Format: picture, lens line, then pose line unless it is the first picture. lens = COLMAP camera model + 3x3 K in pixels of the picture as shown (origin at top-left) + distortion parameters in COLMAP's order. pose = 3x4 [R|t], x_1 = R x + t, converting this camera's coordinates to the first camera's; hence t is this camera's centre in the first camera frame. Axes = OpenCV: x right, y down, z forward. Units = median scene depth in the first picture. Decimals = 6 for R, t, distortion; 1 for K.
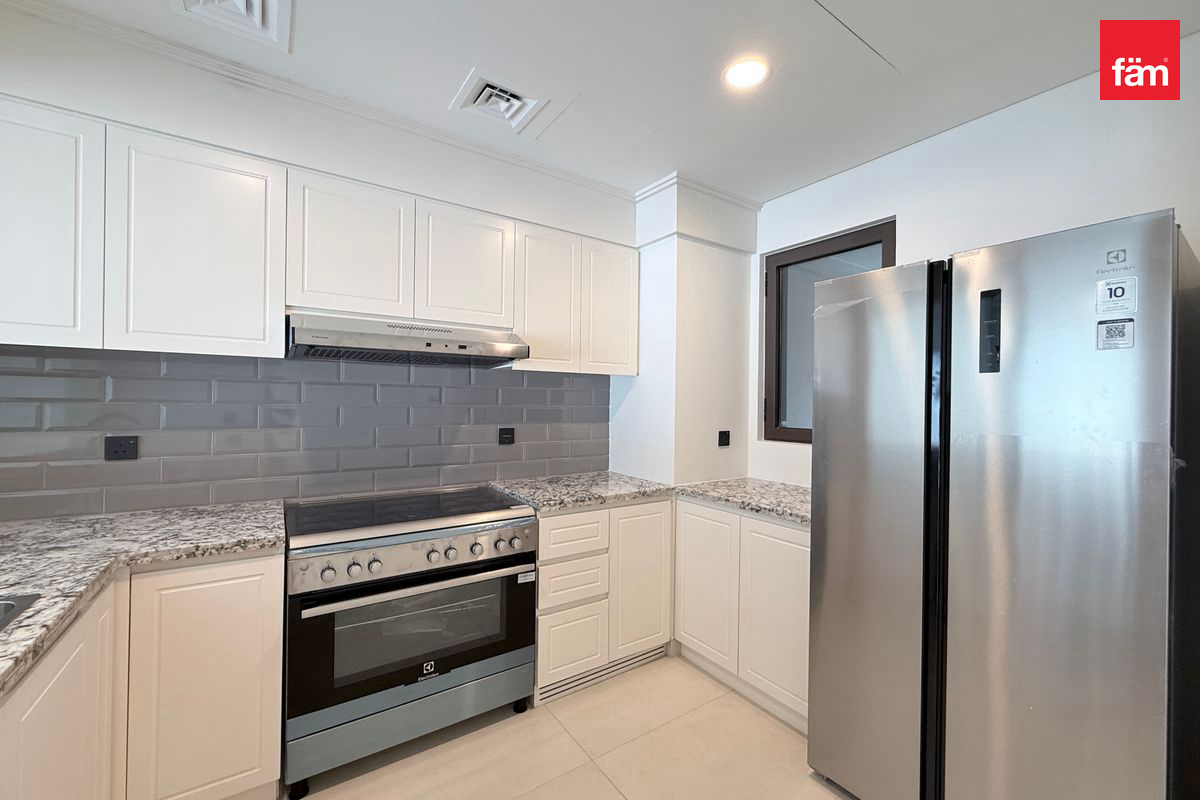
lens RADIAL K [[479.3, 0, 600.6], [0, 479.3, 401.2], [0, 0, 1]] dist [0.000863, -0.000238]
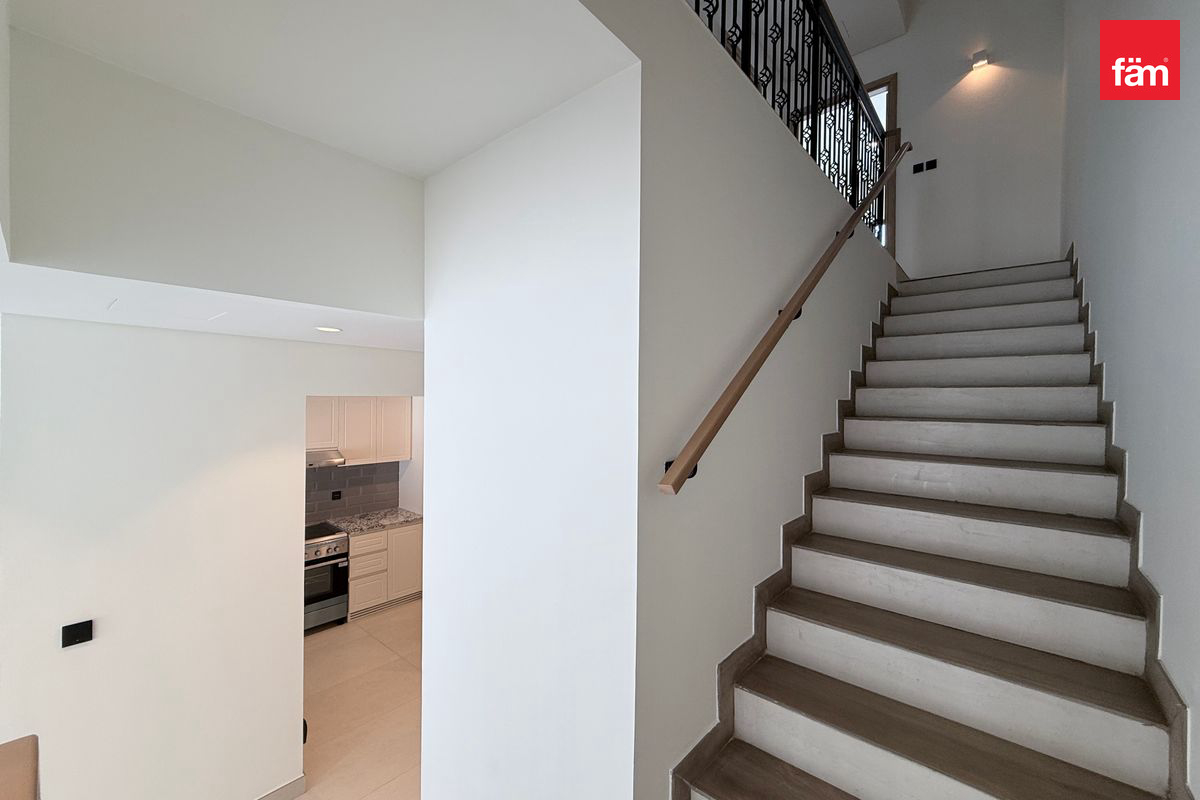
lens RADIAL K [[479.3, 0, 597.2], [0, 479.3, 400.9], [0, 0, 1]] dist [0.000863, -0.000238]
pose [[0.968049, -0.000509, 0.250759, 0.424039], [-0.000811, 0.999986, 0.005160, -0.400317], [-0.250758, -0.005198, 0.968036, -1.434188]]
